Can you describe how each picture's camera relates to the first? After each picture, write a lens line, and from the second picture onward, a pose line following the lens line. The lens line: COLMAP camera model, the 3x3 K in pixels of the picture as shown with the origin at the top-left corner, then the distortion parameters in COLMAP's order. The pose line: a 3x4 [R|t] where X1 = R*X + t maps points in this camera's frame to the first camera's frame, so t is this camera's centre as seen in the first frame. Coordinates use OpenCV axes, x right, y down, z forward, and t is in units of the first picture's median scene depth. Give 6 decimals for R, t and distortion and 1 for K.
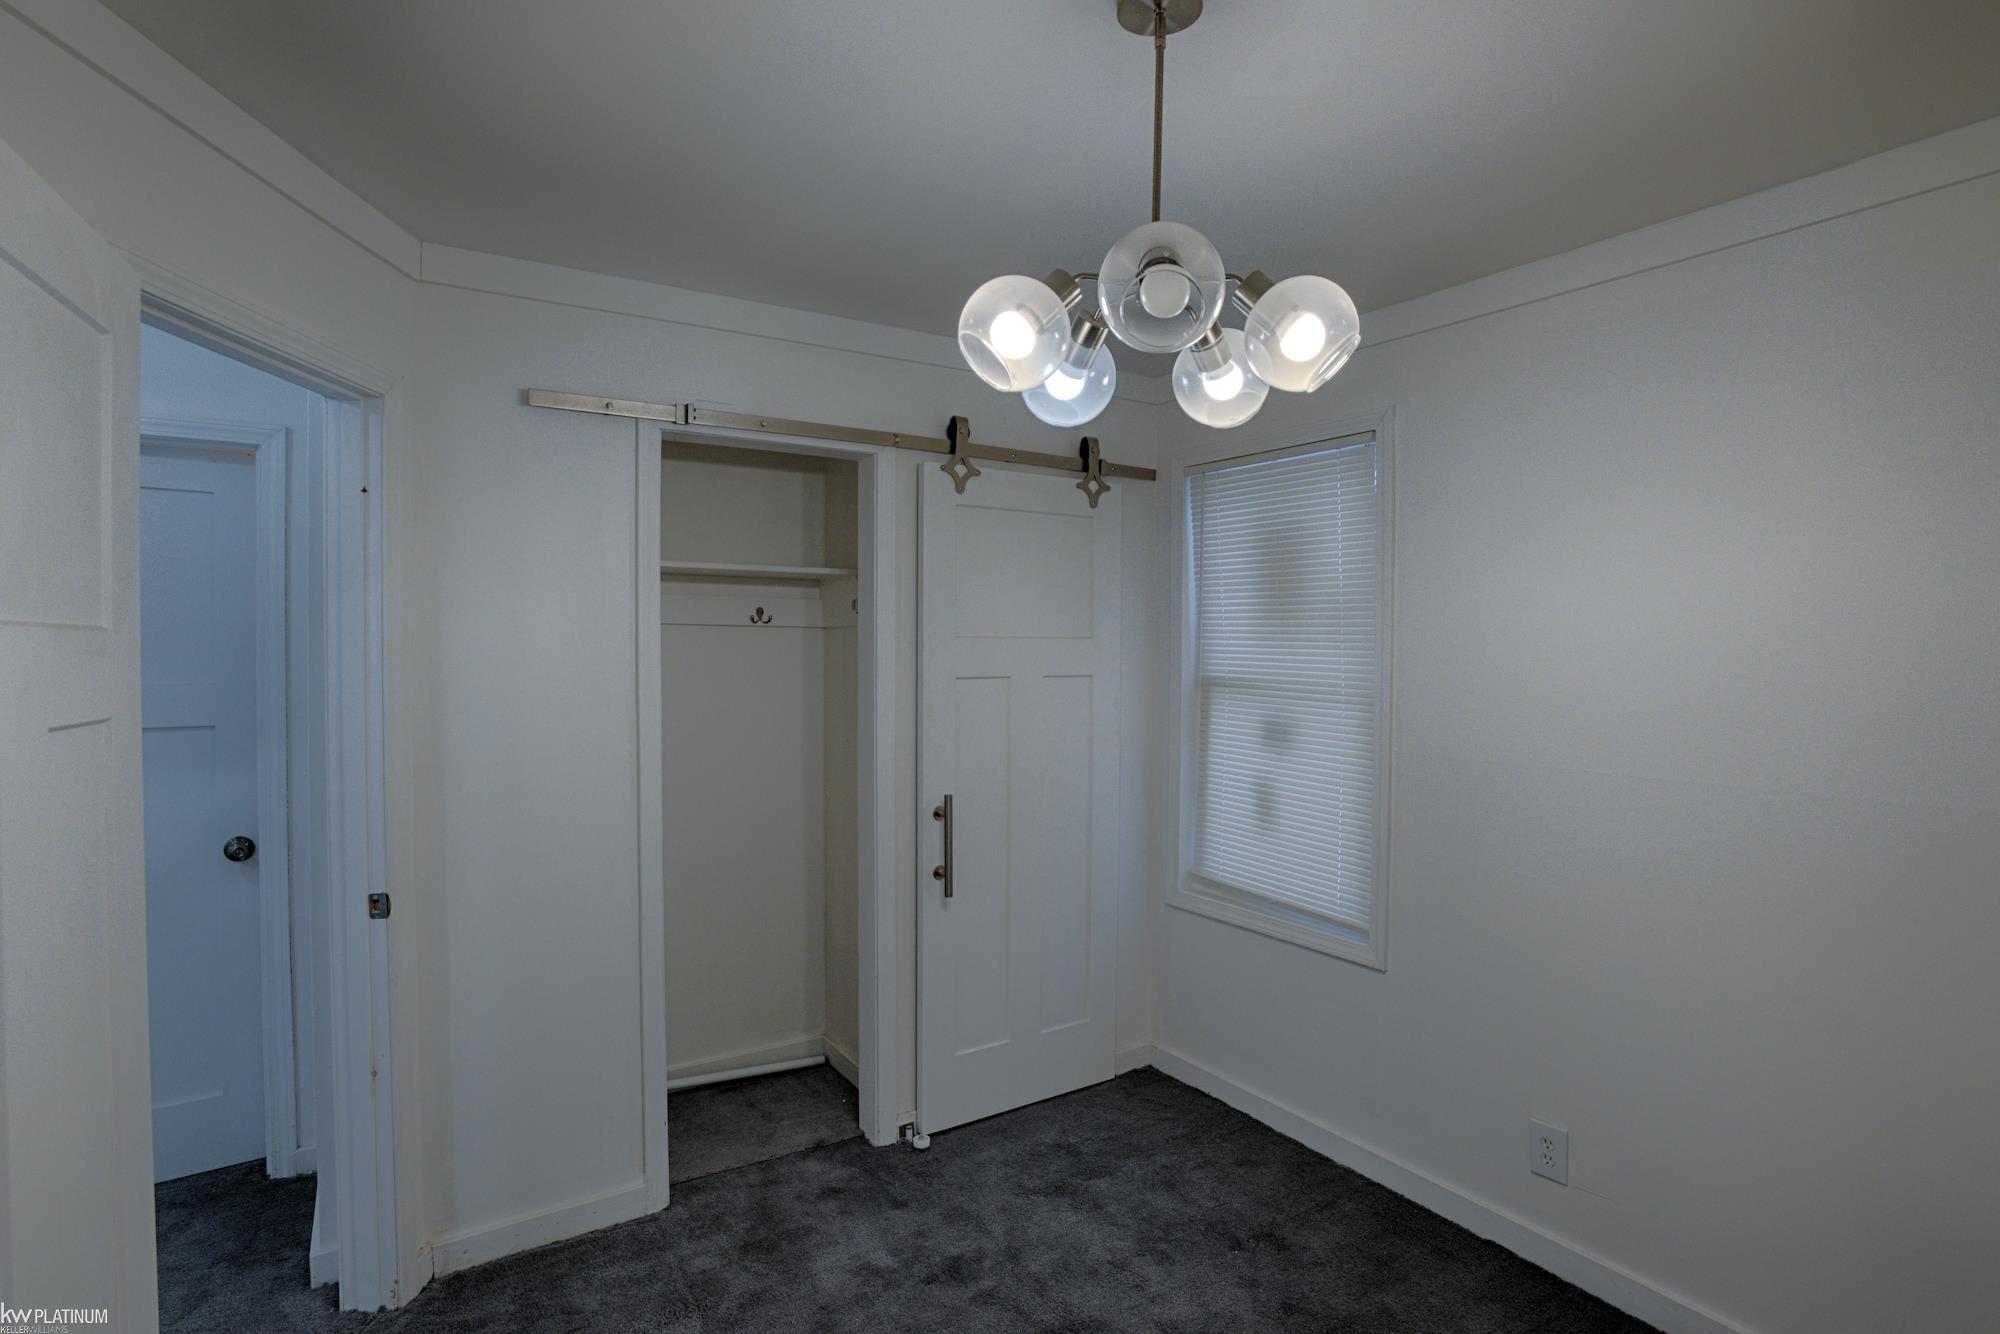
lens RADIAL K [[999.4, 0, 1000.0], [0, 999.4, 667.0], [0, 0, 1]] dist [-0.000723, -0.000271]
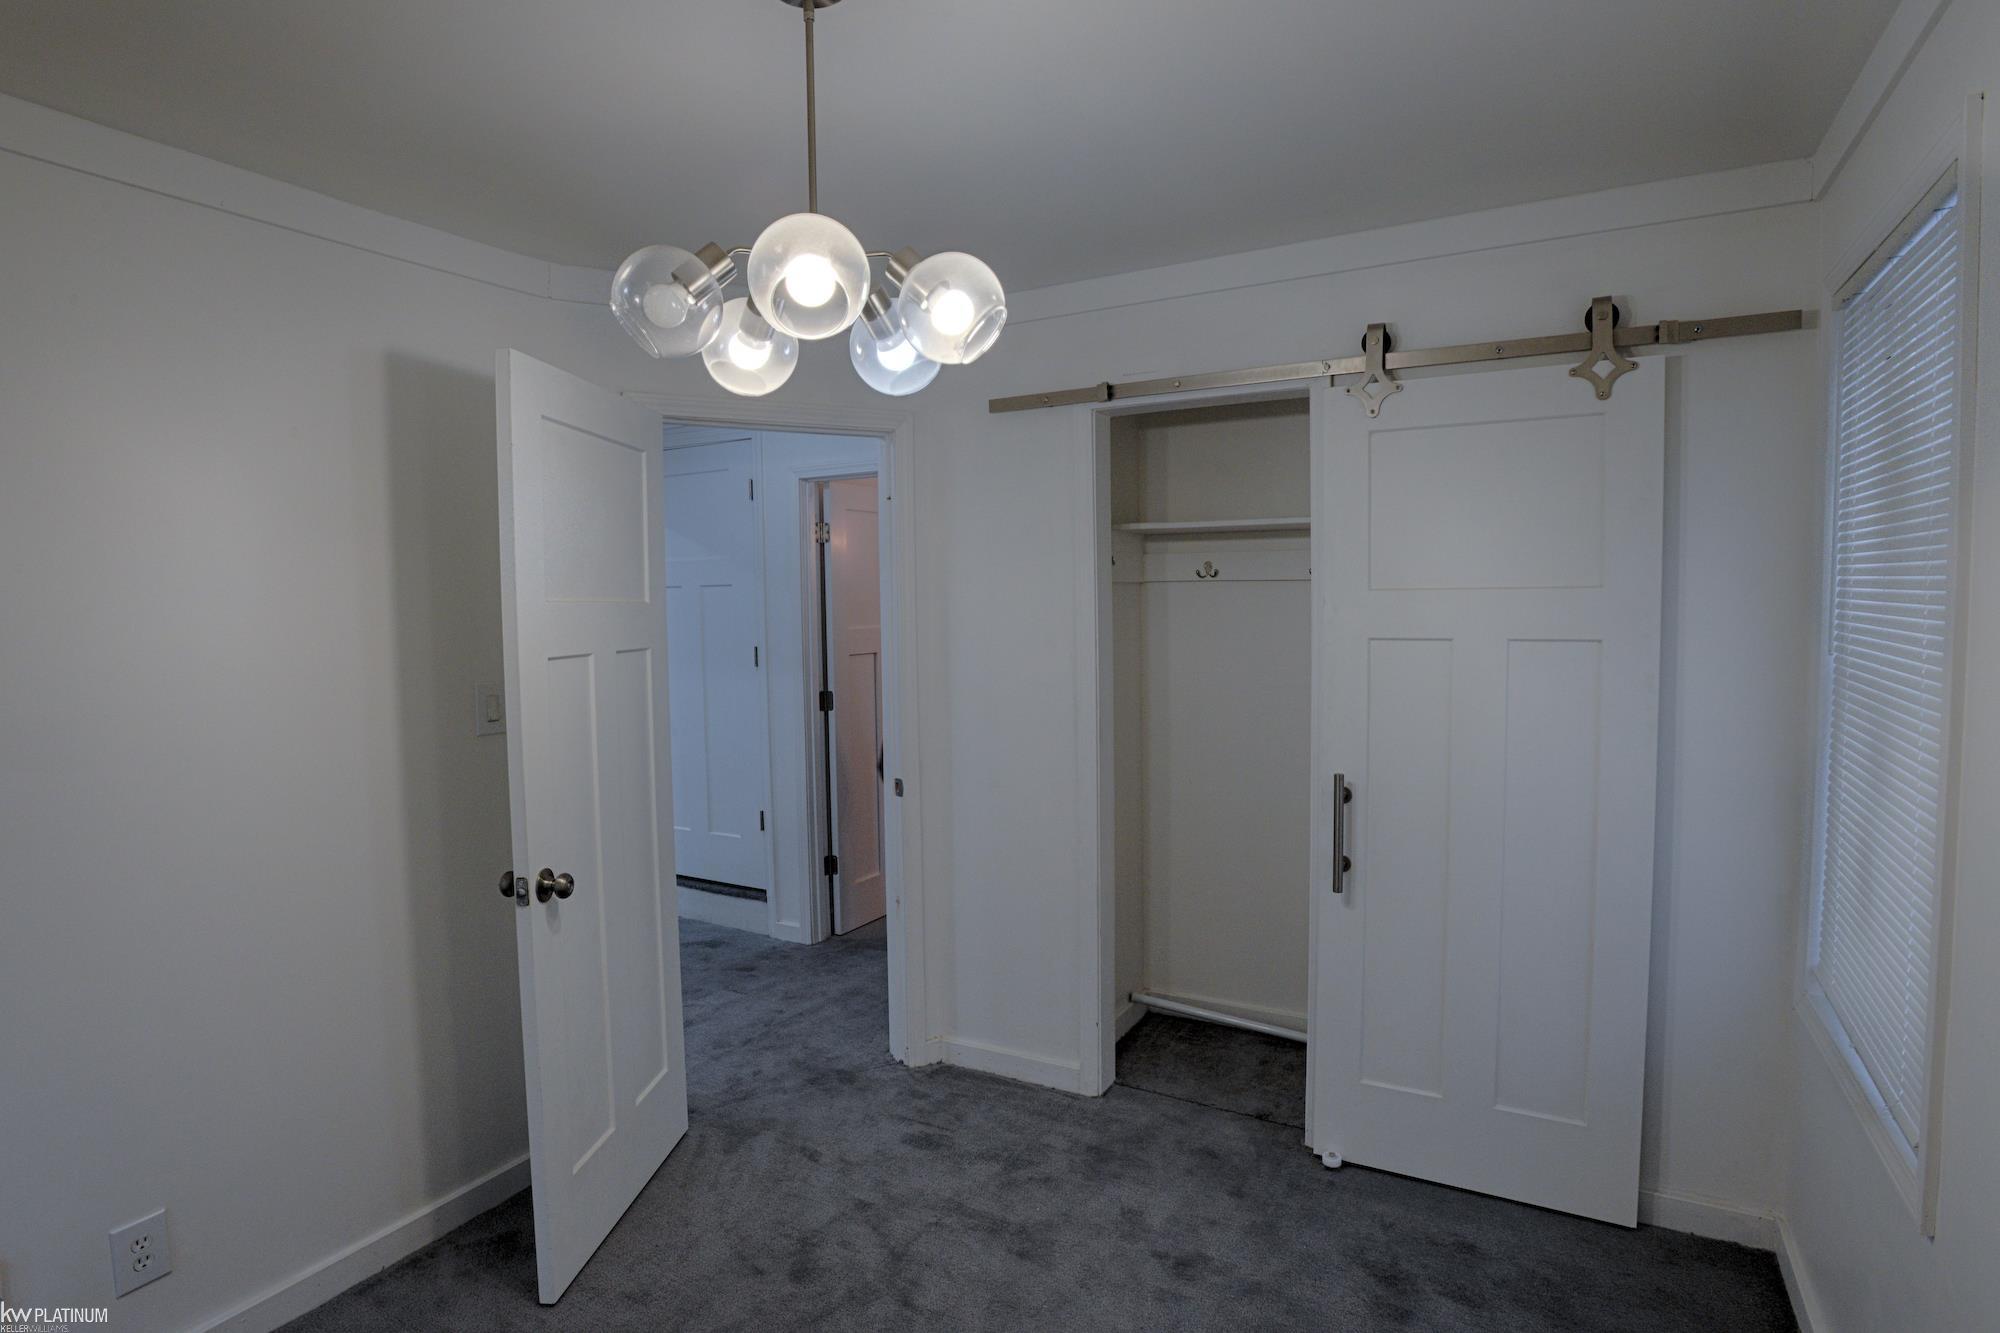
lens RADIAL K [[1083.9, 0, 1000.0], [0, 1083.9, 666.5], [0, 0, 1]] dist [-0.038256, 0.001168]
pose [[0.469769, 0.062188, -0.880596, 0.664417], [-0.001162, 0.997558, 0.069828, -0.033281], [0.882788, -0.031779, 0.468695, 0.342722]]
